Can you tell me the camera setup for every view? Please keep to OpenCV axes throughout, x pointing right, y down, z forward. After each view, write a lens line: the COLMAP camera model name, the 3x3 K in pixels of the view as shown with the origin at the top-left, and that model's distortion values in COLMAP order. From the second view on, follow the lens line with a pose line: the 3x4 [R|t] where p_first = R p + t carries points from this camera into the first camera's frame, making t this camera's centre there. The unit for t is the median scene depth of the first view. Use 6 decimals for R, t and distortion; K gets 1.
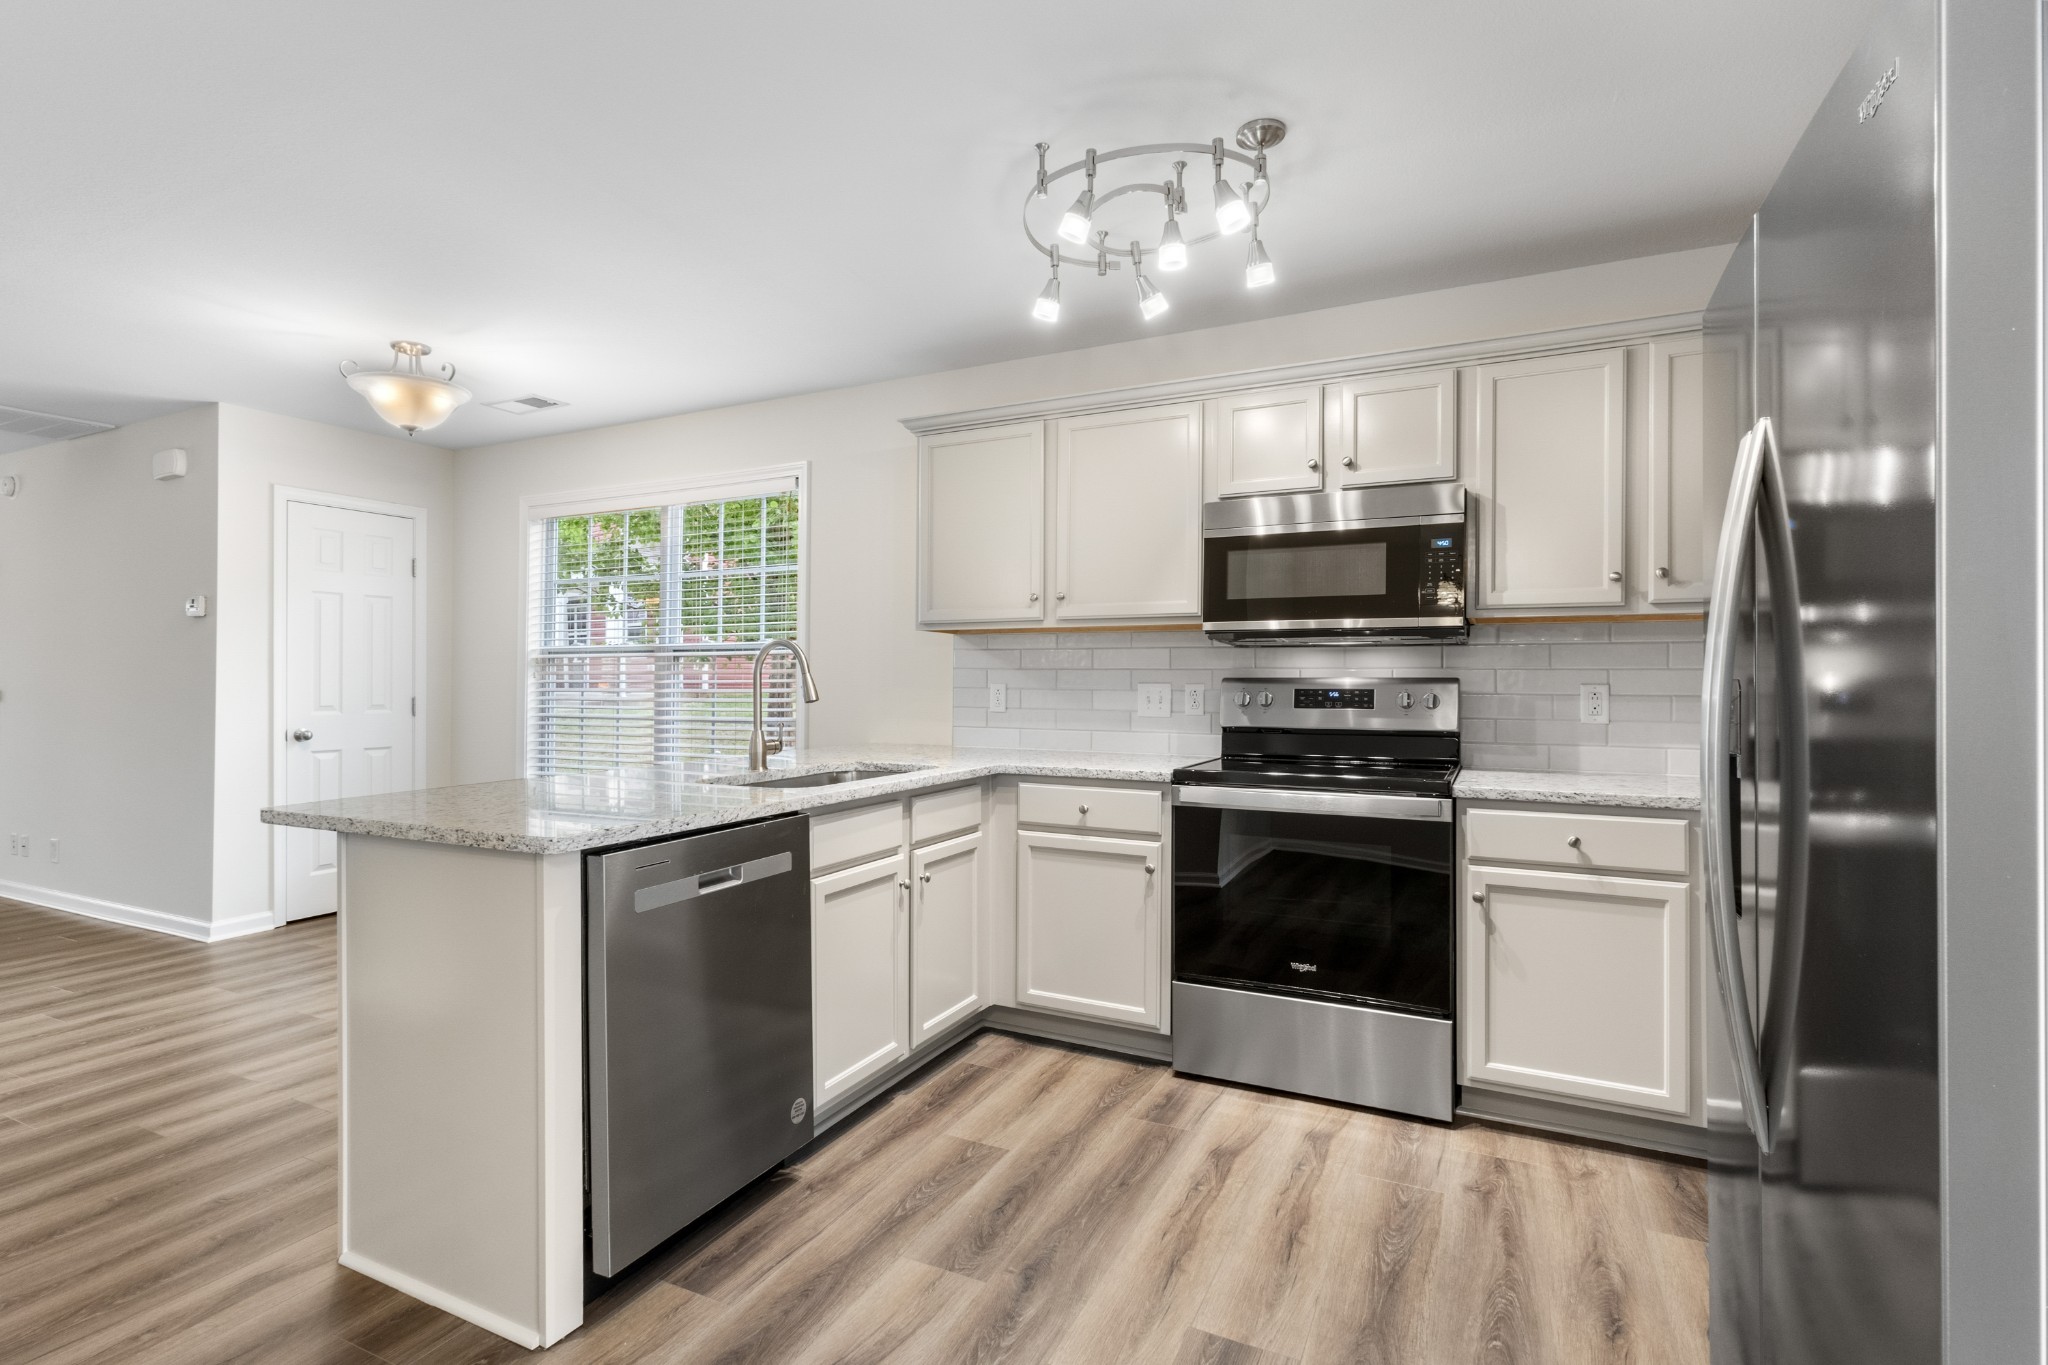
lens RADIAL K [[977.0, 0, 1018.7], [0, 977.0, 676.0], [0, 0, 1]] dist [0.000105, -0.000741]
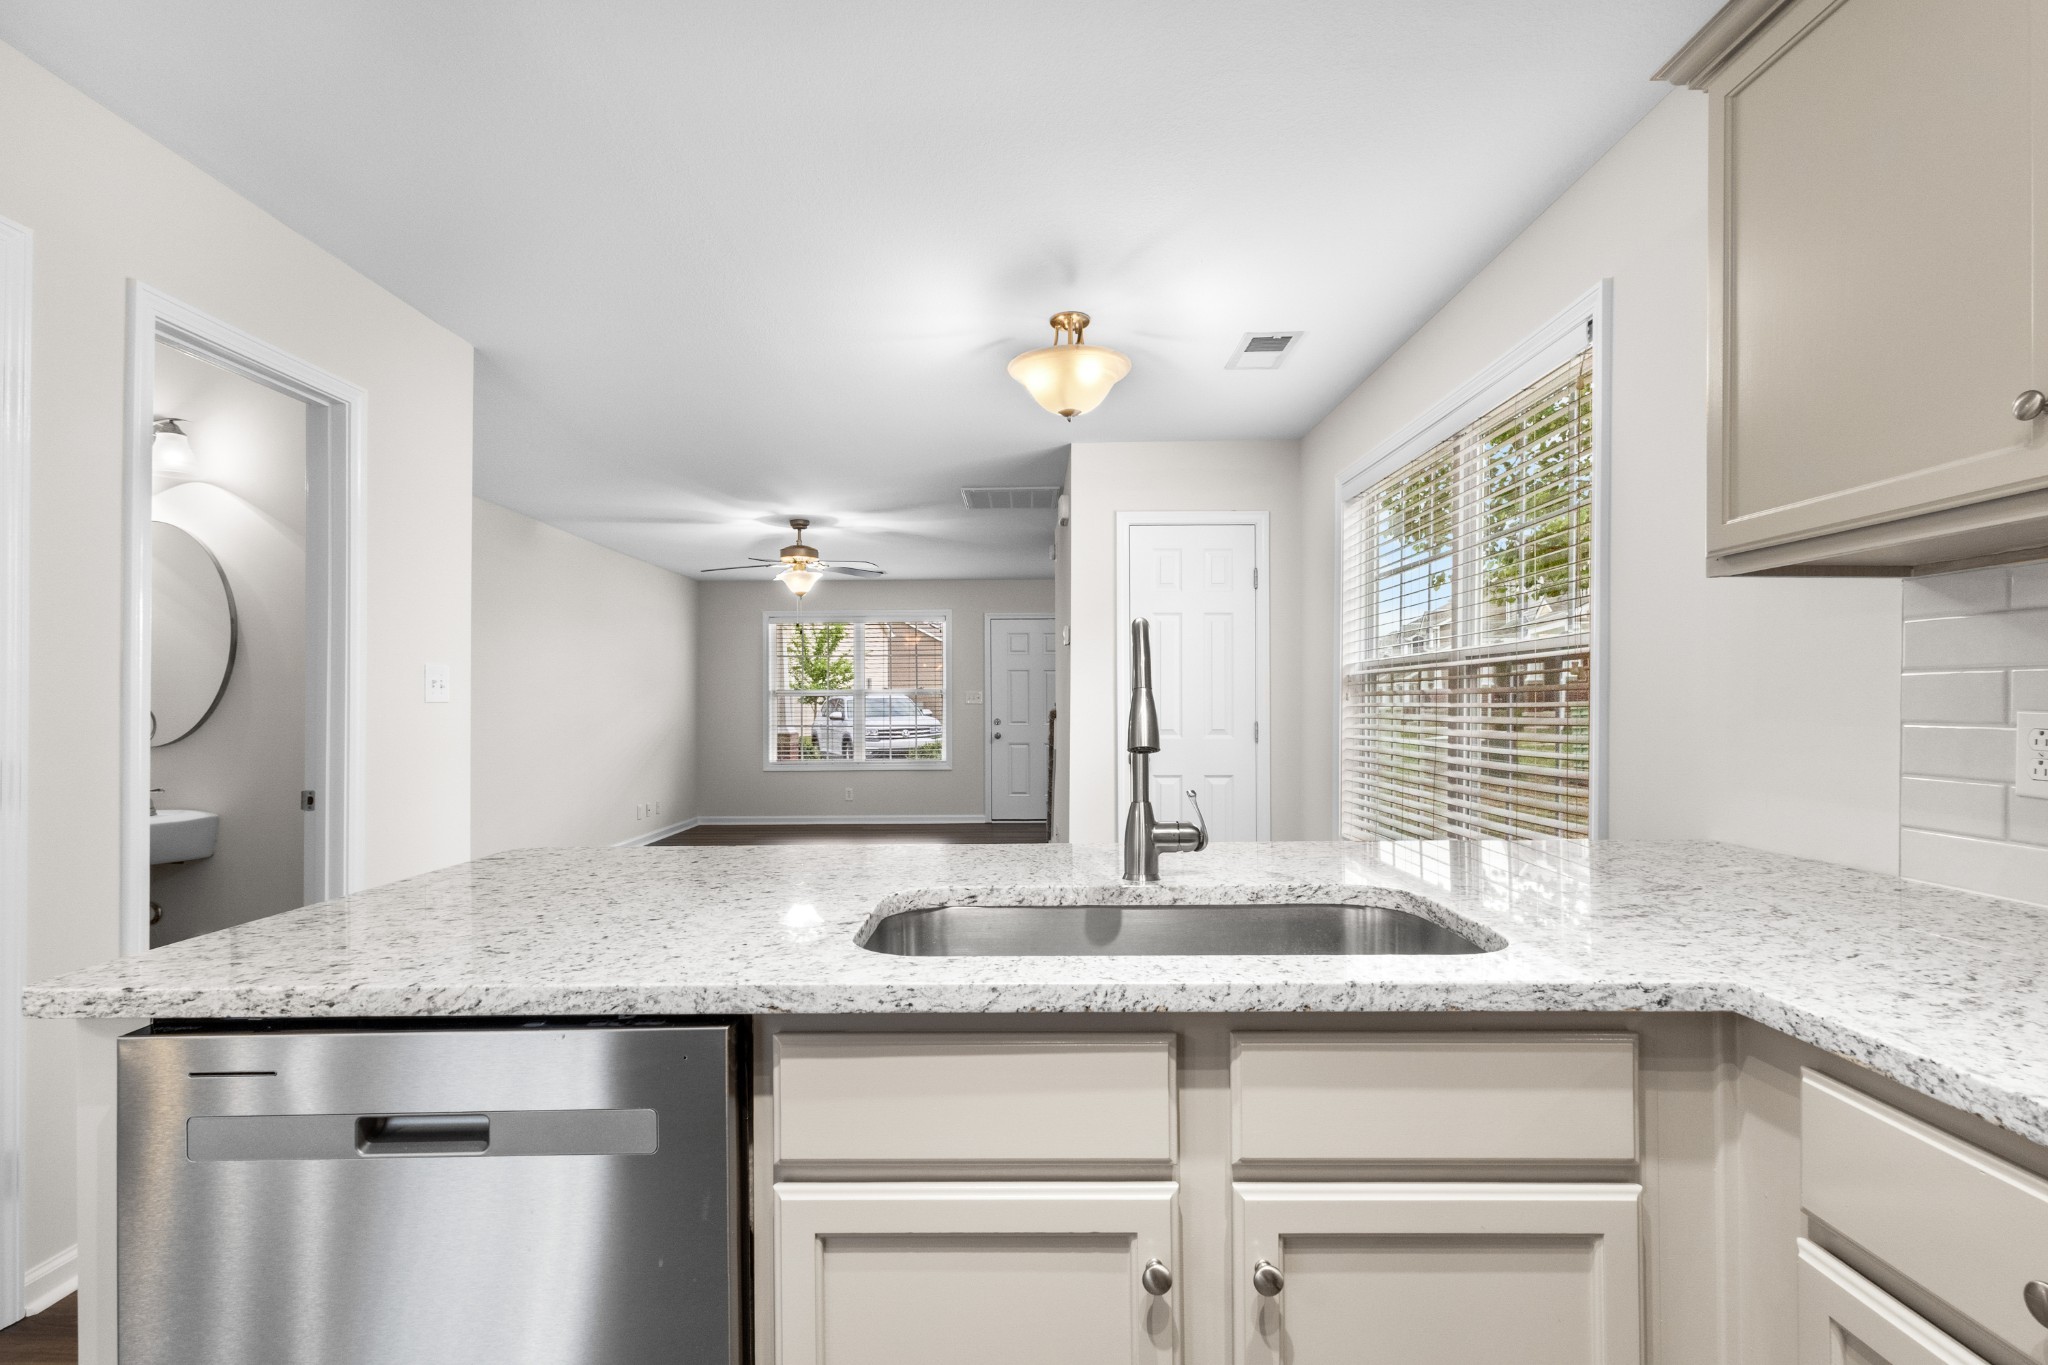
lens RADIAL K [[977.0, 0, 1014.9], [0, 977.0, 690.7], [0, 0, 1]] dist [0.000105, -0.000741]
pose [[0.438707, -0.012729, -0.898540, 0.155361], [0.007869, 0.999916, -0.010323, 0.001863], [0.898596, -0.002542, 0.438770, 0.674789]]
